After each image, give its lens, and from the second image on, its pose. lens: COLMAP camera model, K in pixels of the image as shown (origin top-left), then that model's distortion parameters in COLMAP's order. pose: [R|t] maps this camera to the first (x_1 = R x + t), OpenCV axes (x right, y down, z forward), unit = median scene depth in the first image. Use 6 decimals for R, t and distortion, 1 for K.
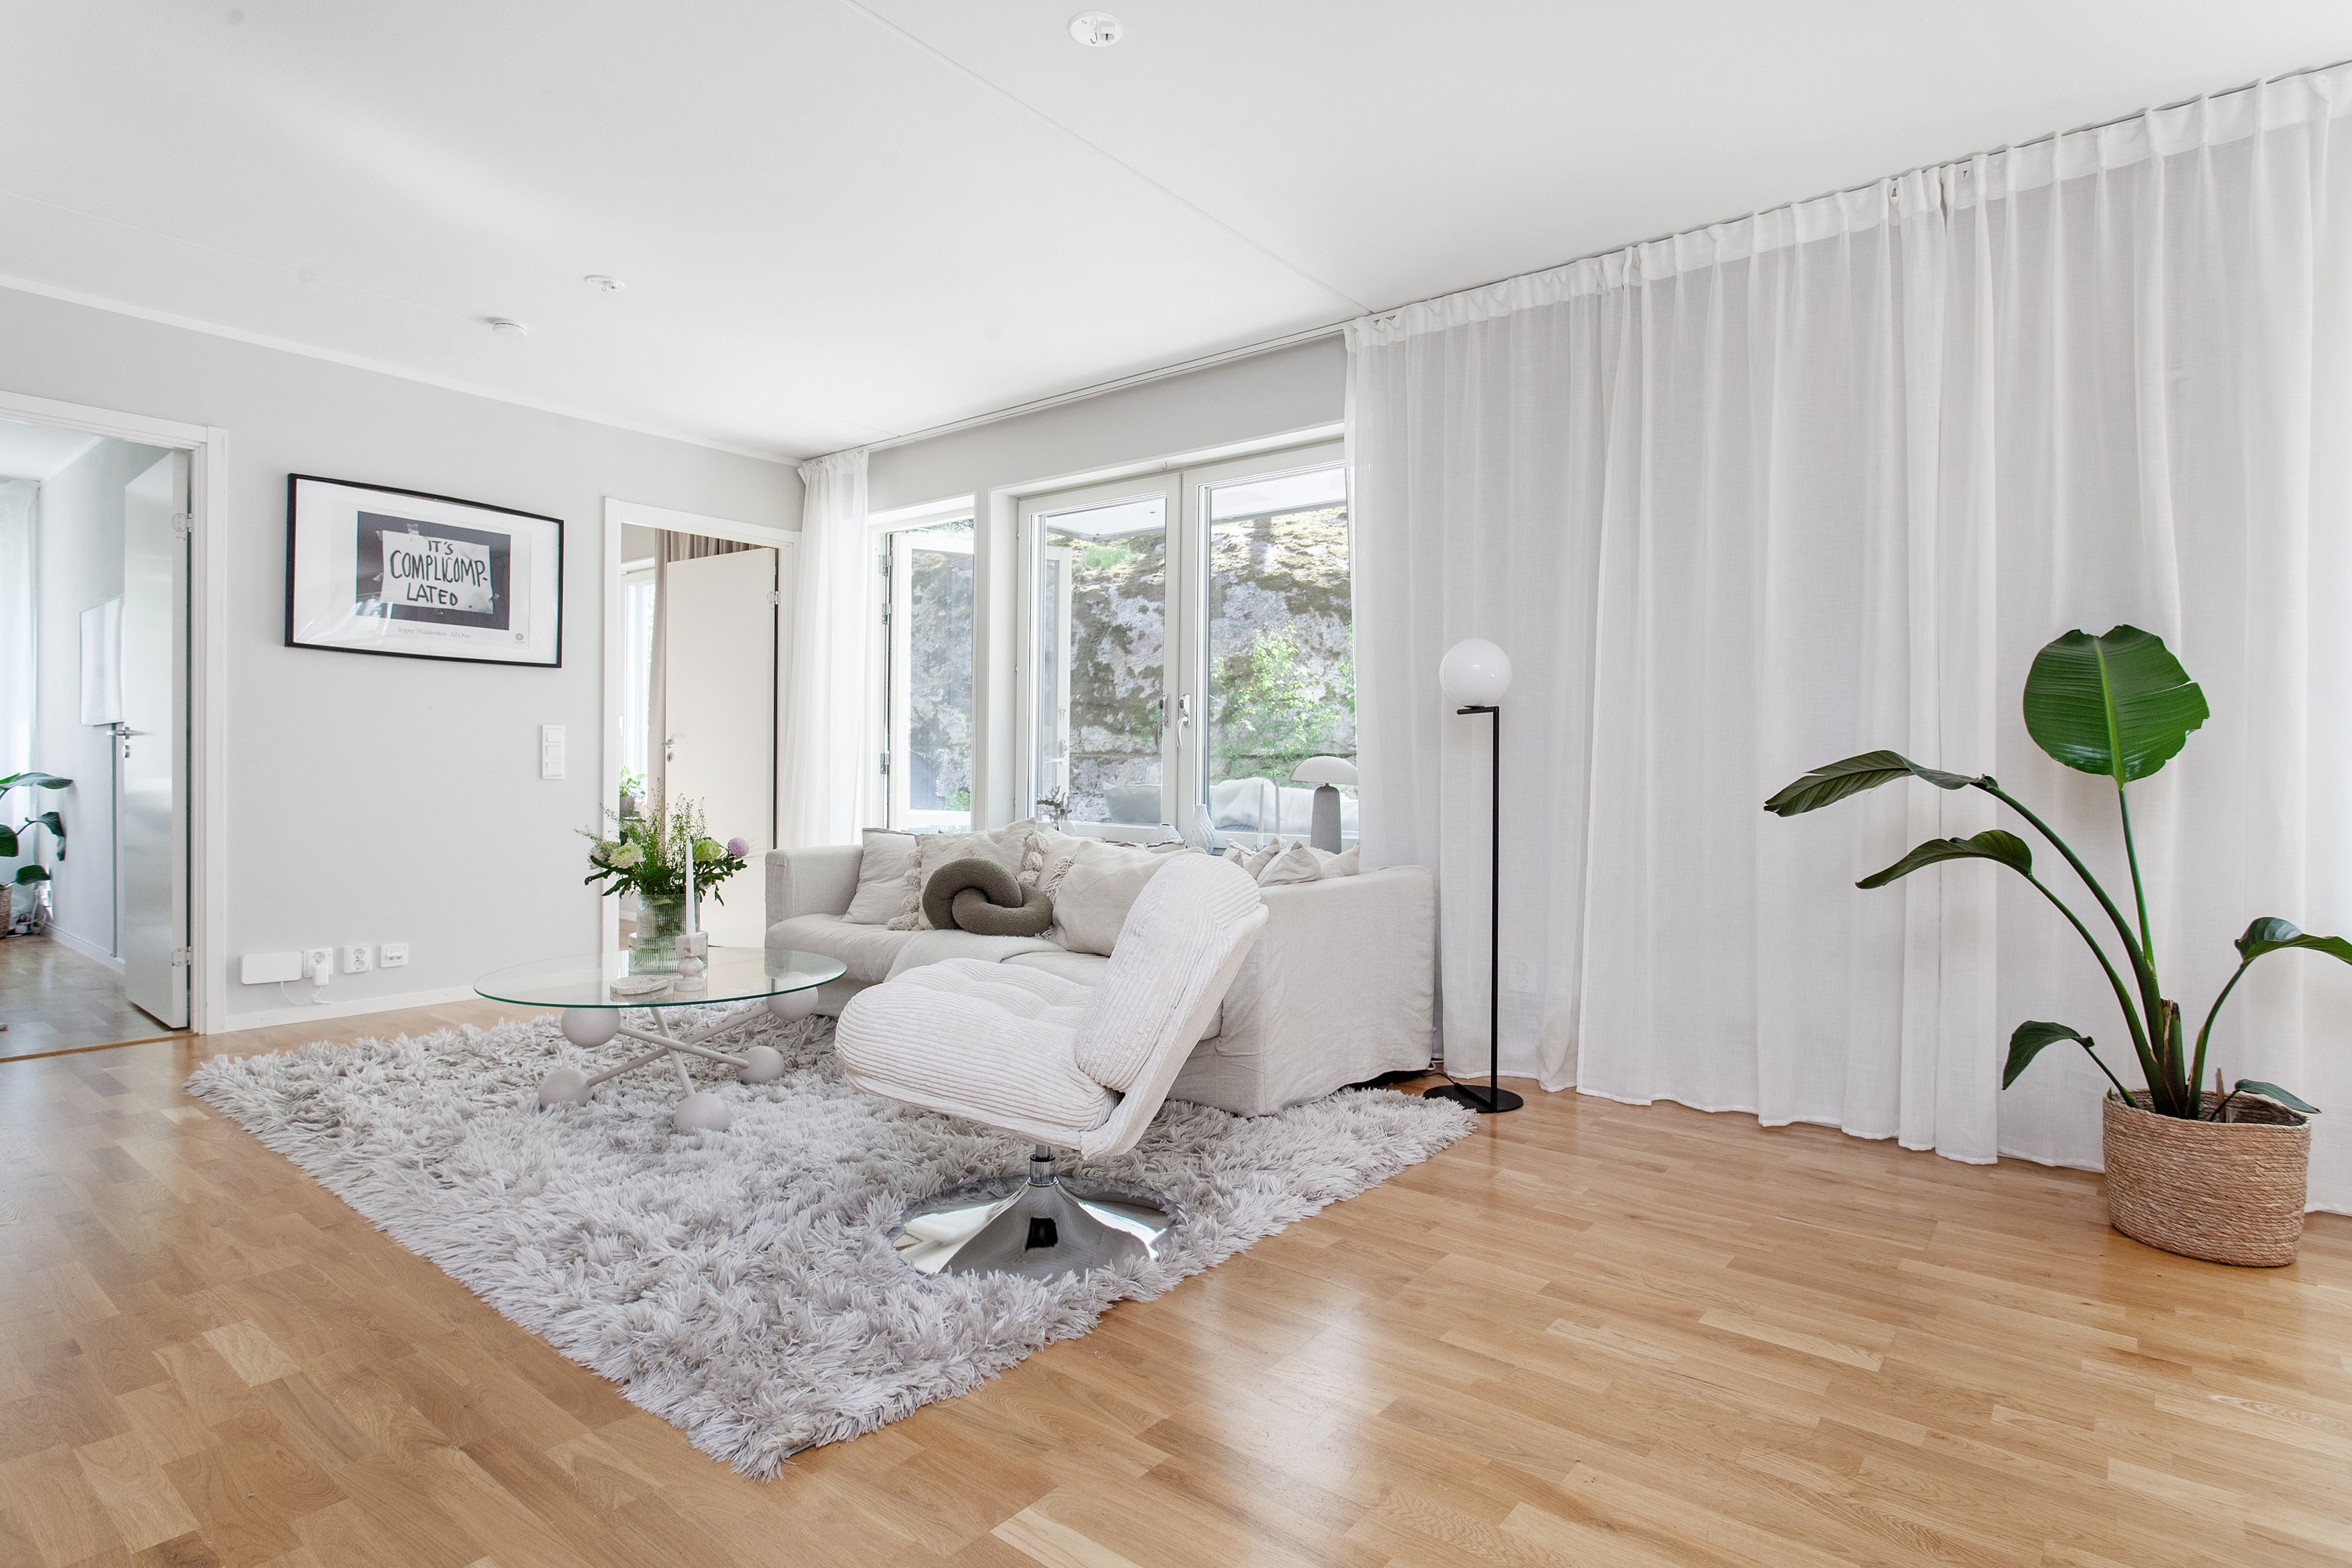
lens RADIAL K [[1113.2, 0, 1217.0], [0, 1113.2, 770.3], [0, 0, 1]] dist [-0.004980, 0.006241]
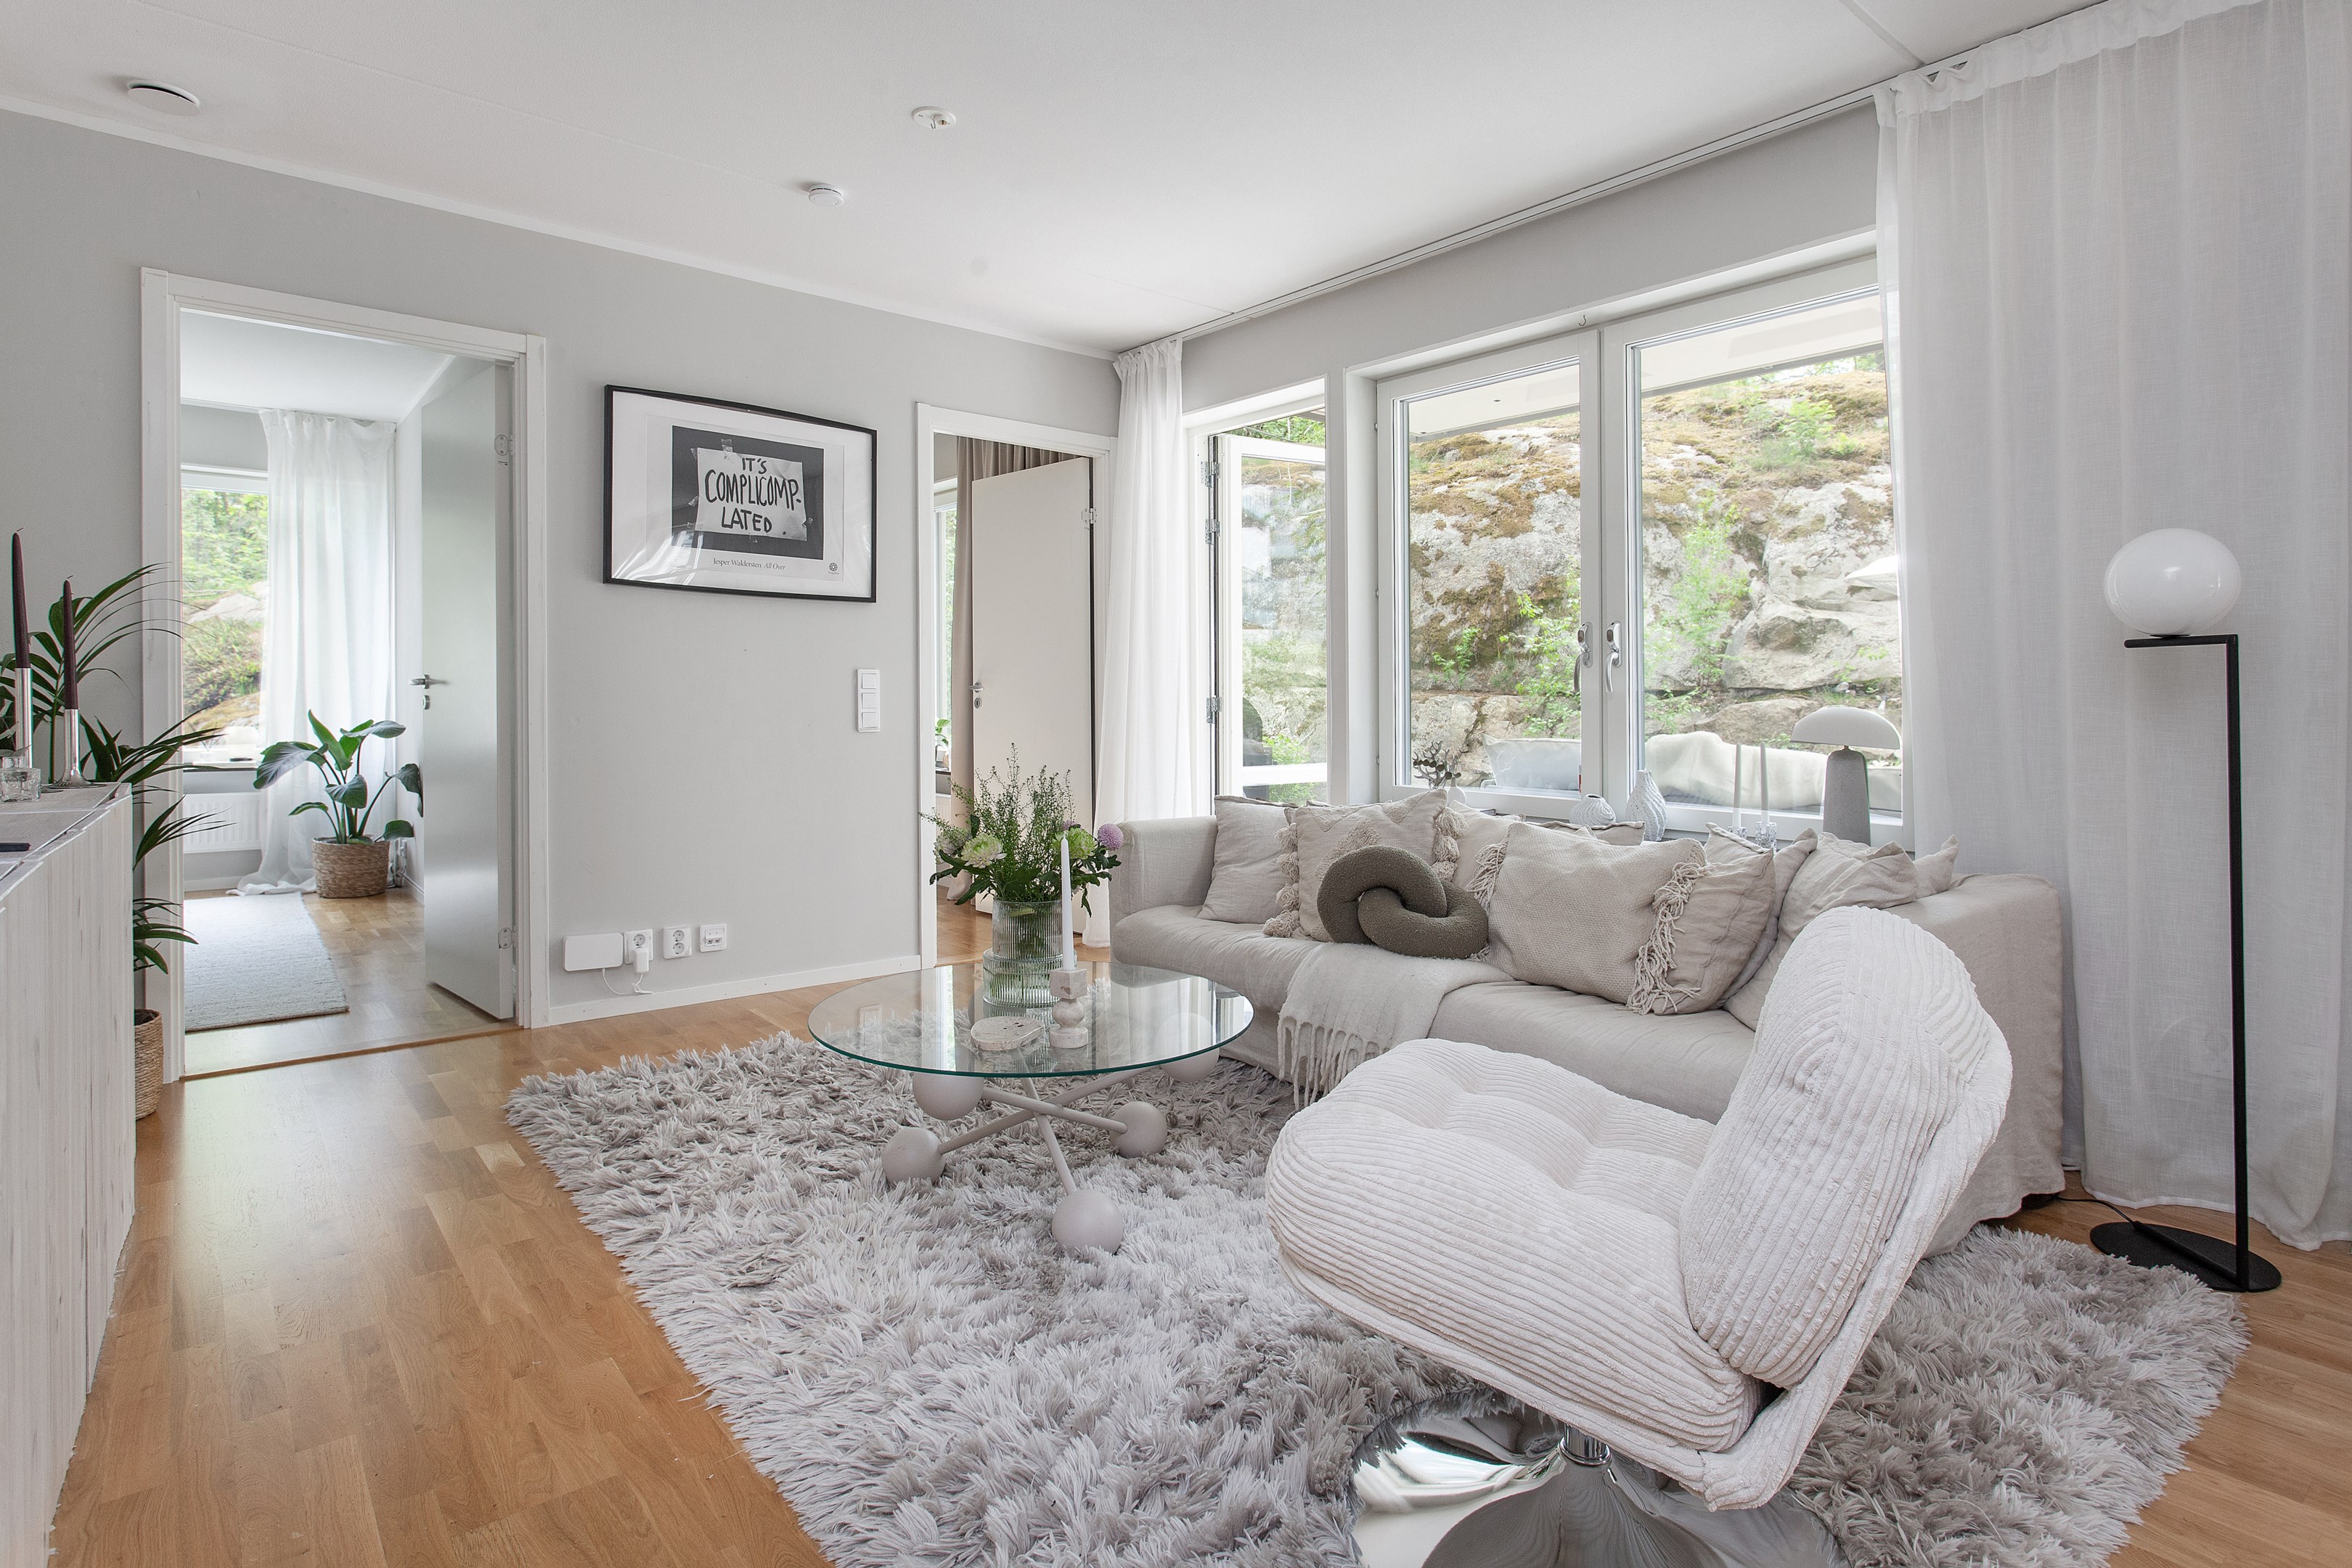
lens RADIAL K [[1245.9, 0, 1178.7], [0, 1245.9, 746.8], [0, 0, 1]] dist [0.003321, 0.009294]
pose [[0.963129, 0.012712, -0.268738, -0.116428], [-0.004612, 0.999516, 0.030750, -0.012215], [0.268999, -0.028377, 0.962722, 0.147783]]
